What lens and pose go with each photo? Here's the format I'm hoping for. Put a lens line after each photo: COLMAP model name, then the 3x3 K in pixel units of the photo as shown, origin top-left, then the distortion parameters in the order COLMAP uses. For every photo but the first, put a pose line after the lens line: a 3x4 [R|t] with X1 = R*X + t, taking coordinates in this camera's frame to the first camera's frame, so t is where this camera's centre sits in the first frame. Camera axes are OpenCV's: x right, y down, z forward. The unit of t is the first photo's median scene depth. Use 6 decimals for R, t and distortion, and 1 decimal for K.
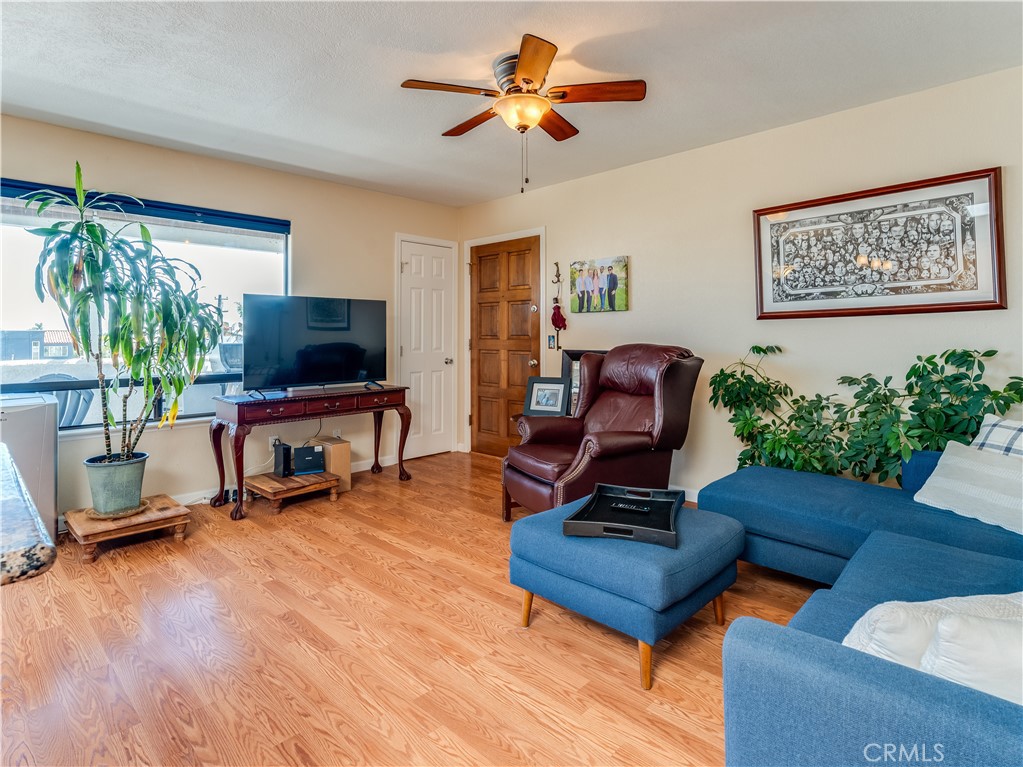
lens RADIAL K [[548.1, 0, 515.4], [0, 548.1, 330.8], [0, 0, 1]] dist [-0.004543, -0.000163]
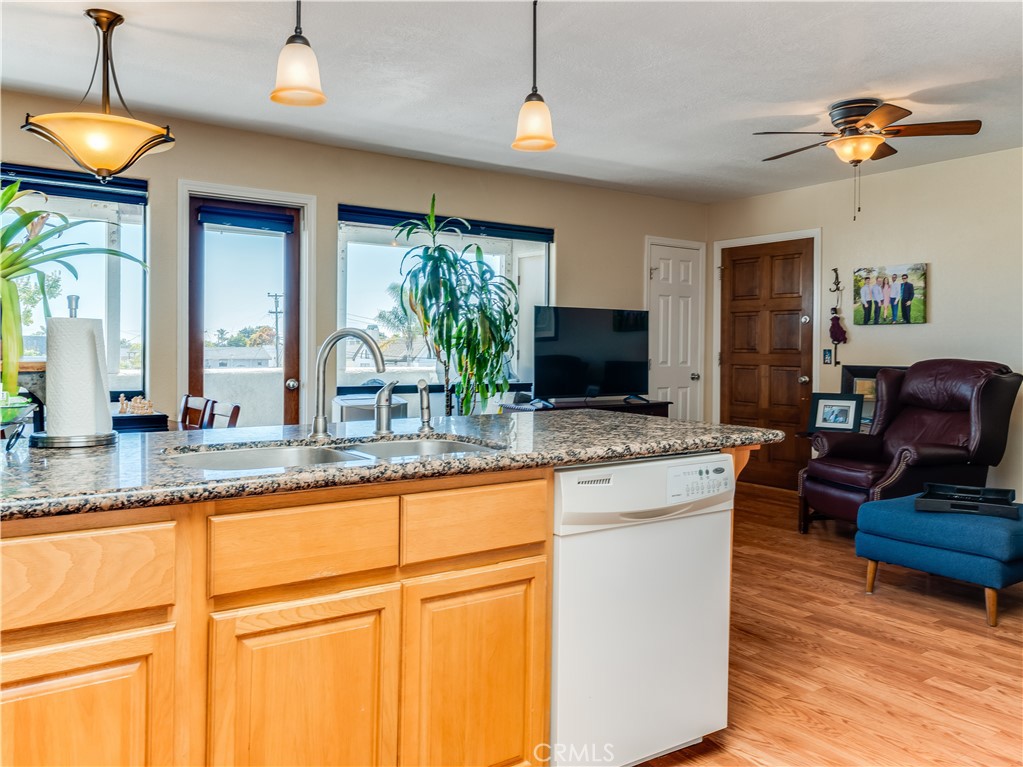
lens RADIAL K [[808.7, 0, 509.9], [0, 808.7, 347.1], [0, 0, 1]] dist [0.001785, -0.000446]
pose [[0.981865, 0.012132, -0.189195, -0.246738], [-0.011057, 0.999916, 0.006740, 0.001624], [0.189261, -0.004526, 0.981916, -0.511807]]
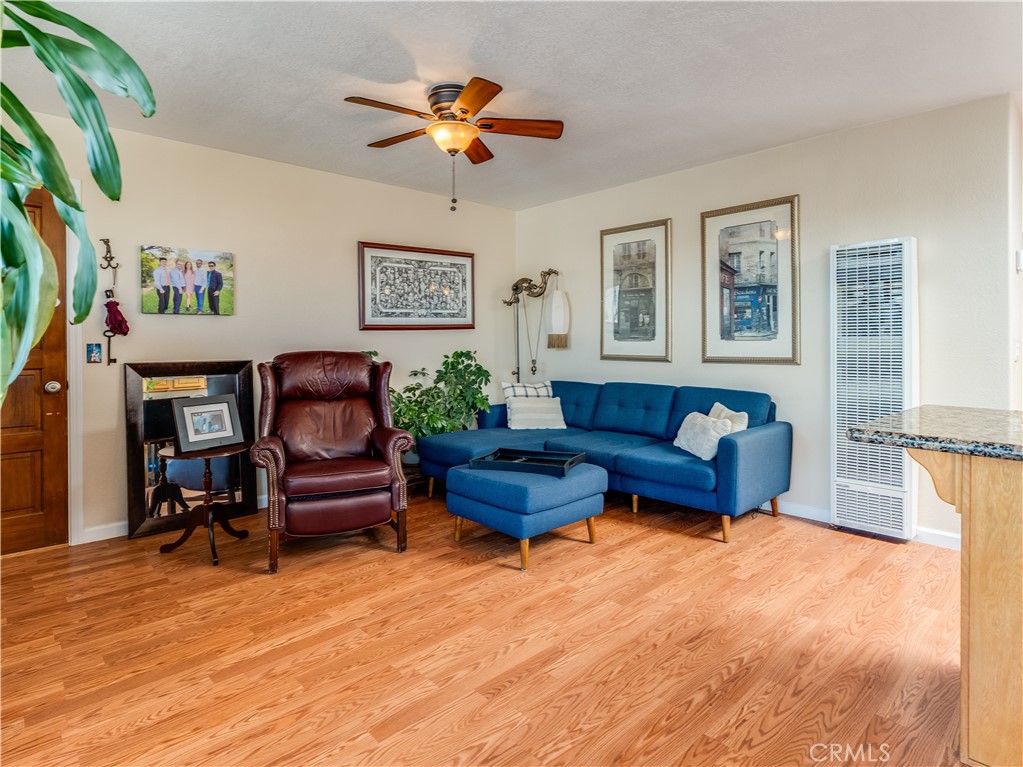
lens RADIAL K [[559.1, 0, 492.8], [0, 559.1, 346.5], [0, 0, 1]] dist [-0.005428, -0.000284]
pose [[0.068919, -0.003865, 0.997615, -0.749611], [-0.002324, 0.999989, 0.004034, 0.009852], [-0.997620, -0.002597, 0.068909, 0.576126]]
